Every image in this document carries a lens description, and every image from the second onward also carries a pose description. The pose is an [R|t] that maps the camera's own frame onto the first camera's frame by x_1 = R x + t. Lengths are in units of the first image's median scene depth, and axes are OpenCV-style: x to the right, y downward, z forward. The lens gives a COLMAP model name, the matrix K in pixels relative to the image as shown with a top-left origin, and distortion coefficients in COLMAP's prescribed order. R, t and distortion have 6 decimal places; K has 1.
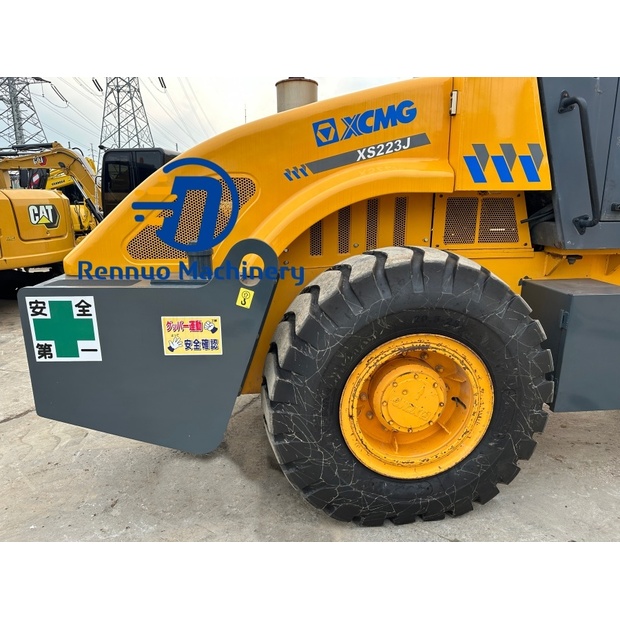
lens RADIAL K [[429.9, 0, 312.1], [0, 429.9, 305.5], [0, 0, 1]] dist [0.047481, -0.064126]
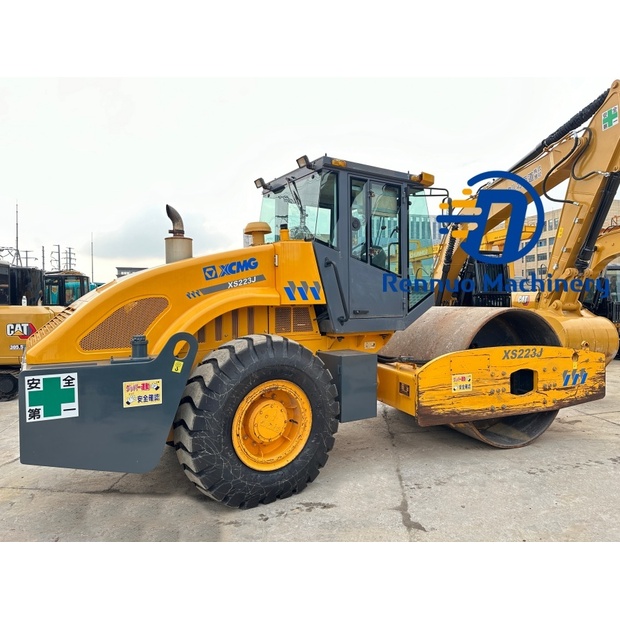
lens RADIAL K [[429.9, 0, 312.1], [0, 429.9, 305.5], [0, 0, 1]] dist [0.047481, -0.064126]
pose [[0.893947, -0.006497, 0.448126, -0.408407], [0.108097, 0.973500, -0.201525, 0.137063], [-0.434941, 0.228594, 0.870960, -0.722985]]
